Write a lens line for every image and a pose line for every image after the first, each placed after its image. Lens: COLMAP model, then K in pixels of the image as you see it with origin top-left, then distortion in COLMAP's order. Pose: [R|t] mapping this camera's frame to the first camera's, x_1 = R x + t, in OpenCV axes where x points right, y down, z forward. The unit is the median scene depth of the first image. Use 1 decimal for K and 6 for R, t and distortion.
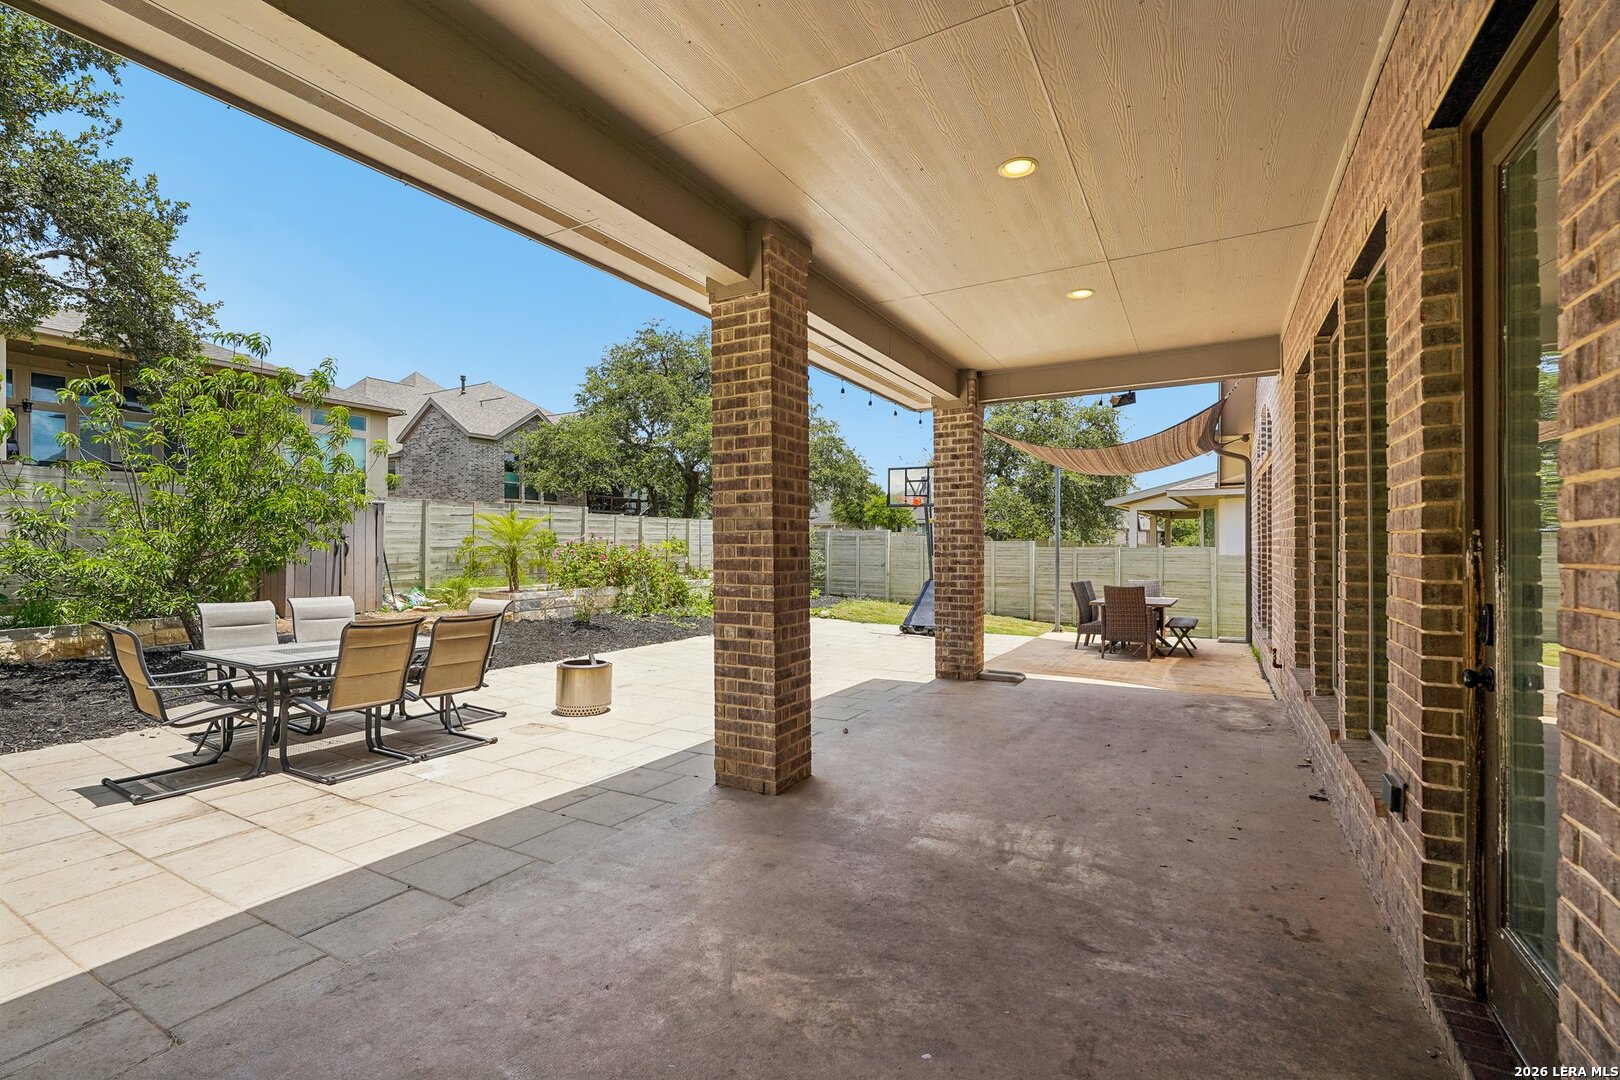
lens RADIAL K [[718.4, 0, 809.9], [0, 718.4, 541.9], [0, 0, 1]] dist [-0.013102, 0.007559]
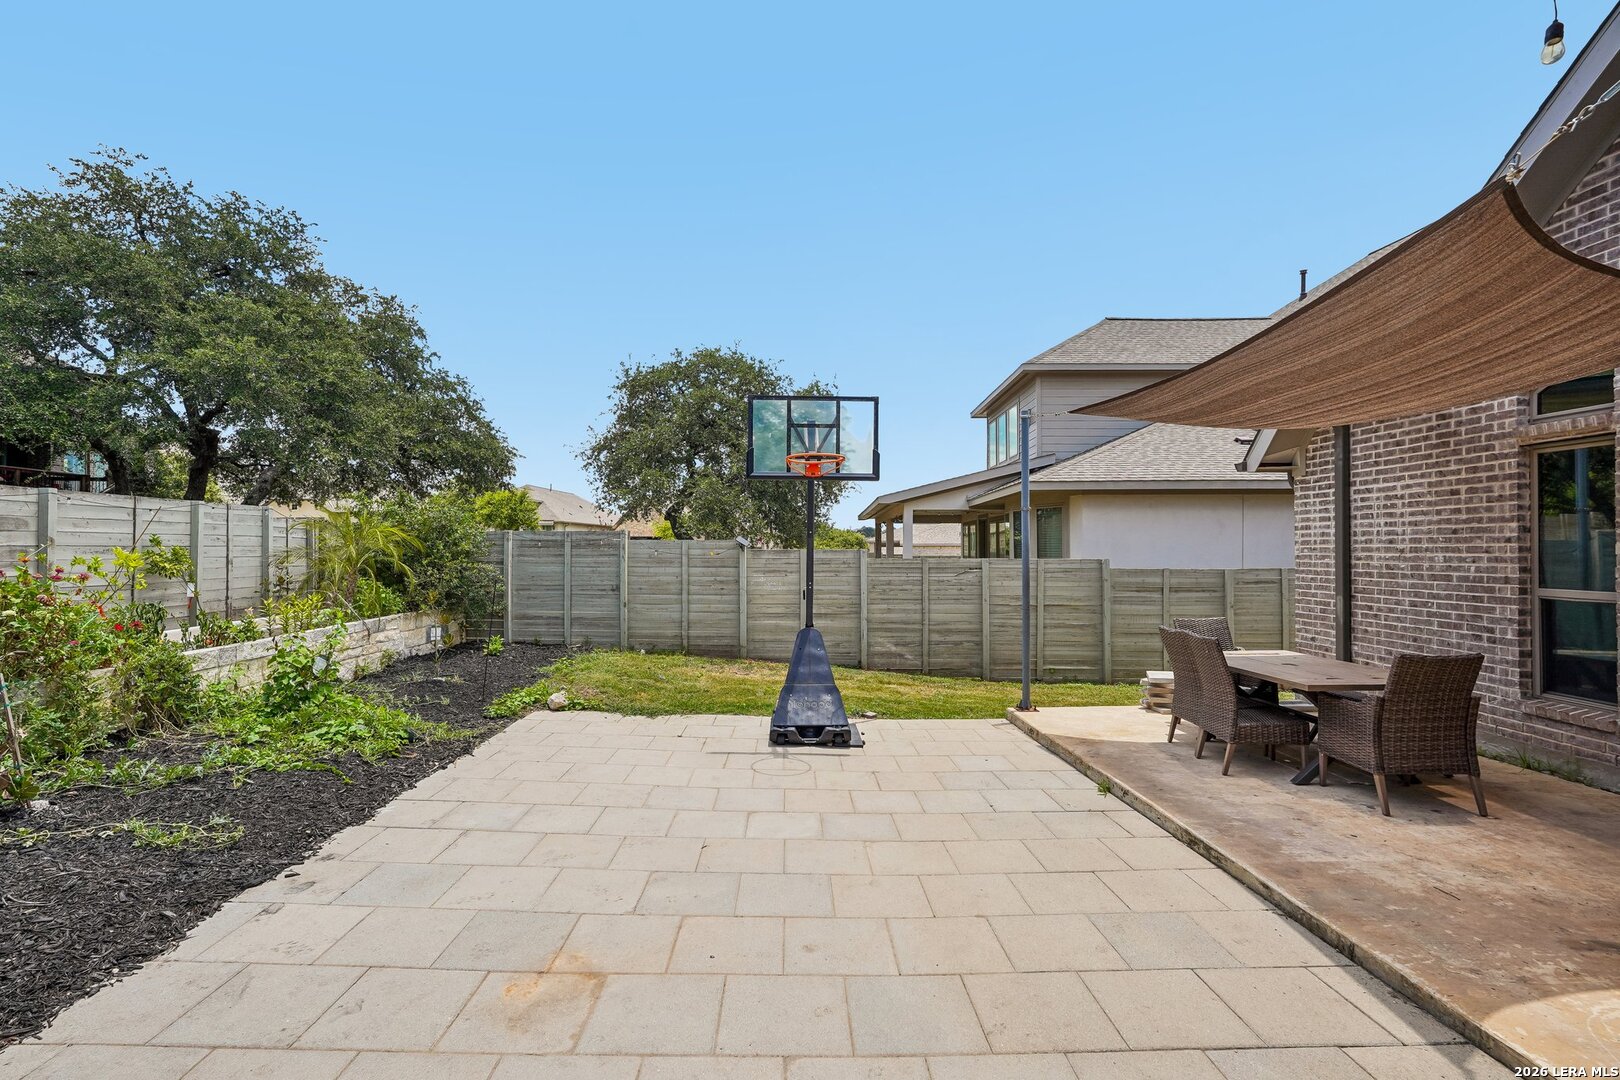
lens RADIAL K [[718.4, 0, 802.8], [0, 718.4, 535.6], [0, 0, 1]] dist [-0.013102, 0.007559]
pose [[0.858346, 0.008958, 0.512994, -0.105747], [-0.001216, 0.999880, -0.015425, -0.004382], [-0.513071, 0.012617, 0.858254, 0.610147]]
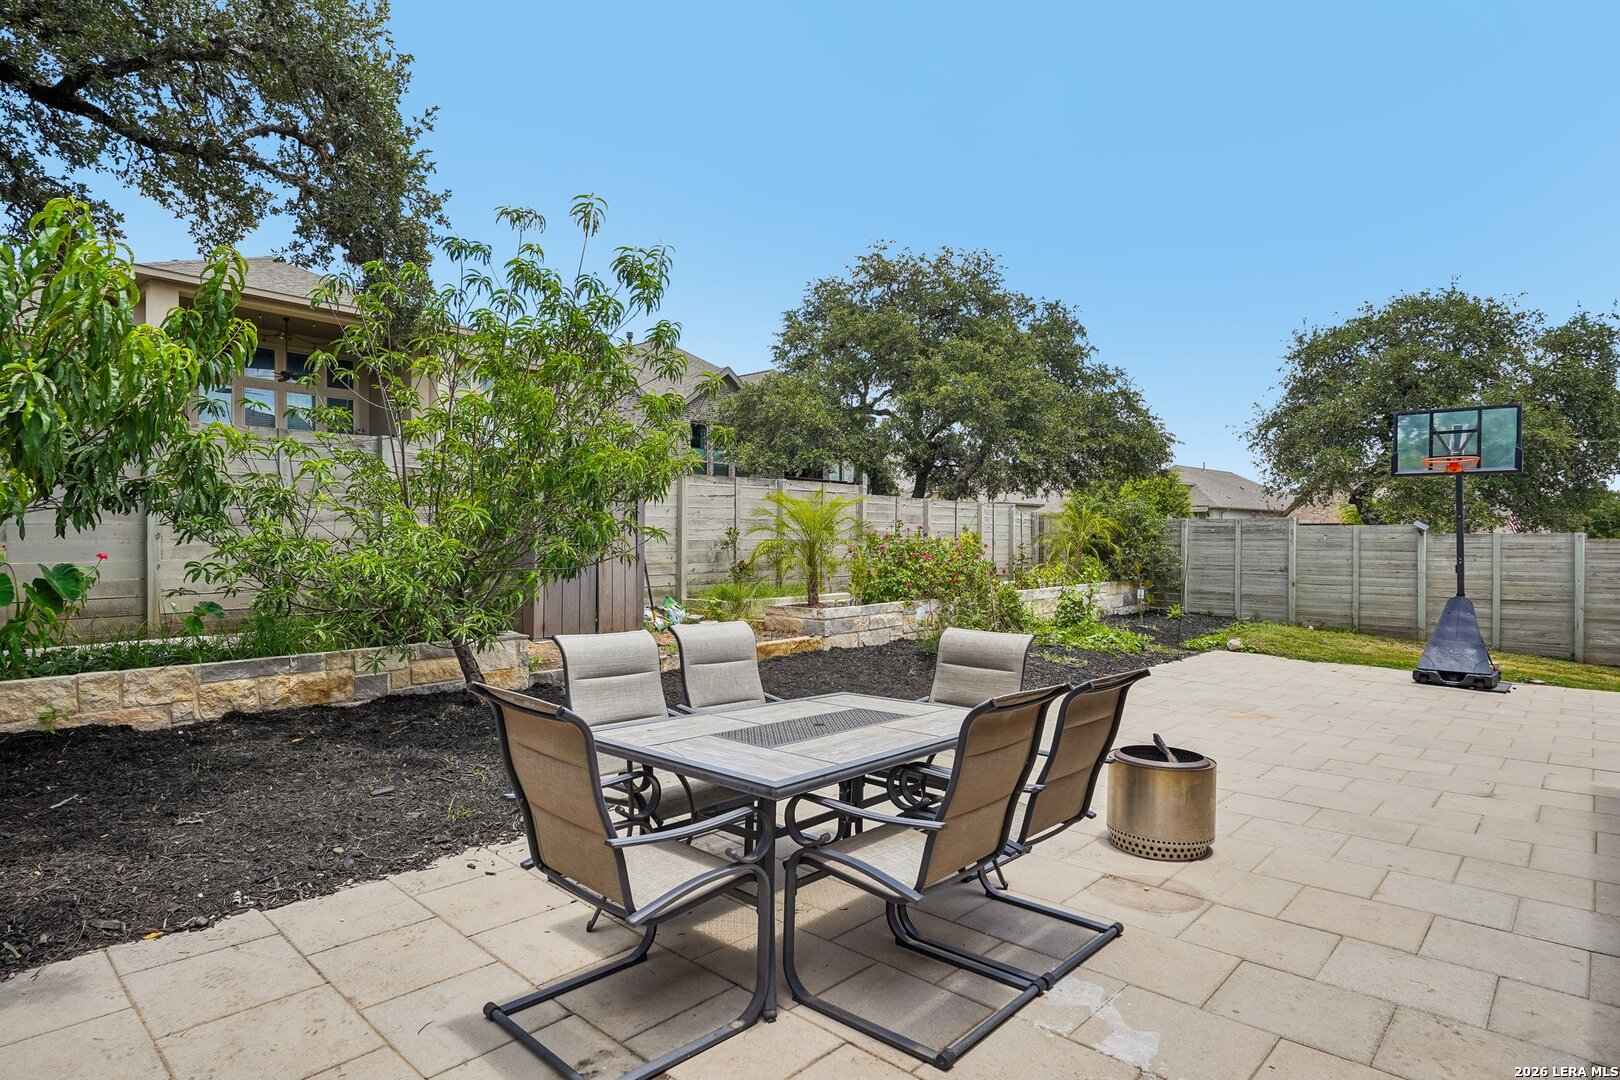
lens RADIAL K [[891.4, 0, 804.2], [0, 891.4, 553.2], [0, 0, 1]] dist [-0.005238, 0.003212]
pose [[0.976878, 0.003858, -0.213762, -0.229300], [-0.000343, 0.999864, 0.016476, 0.005193], [0.213797, -0.016022, 0.976747, 0.162791]]
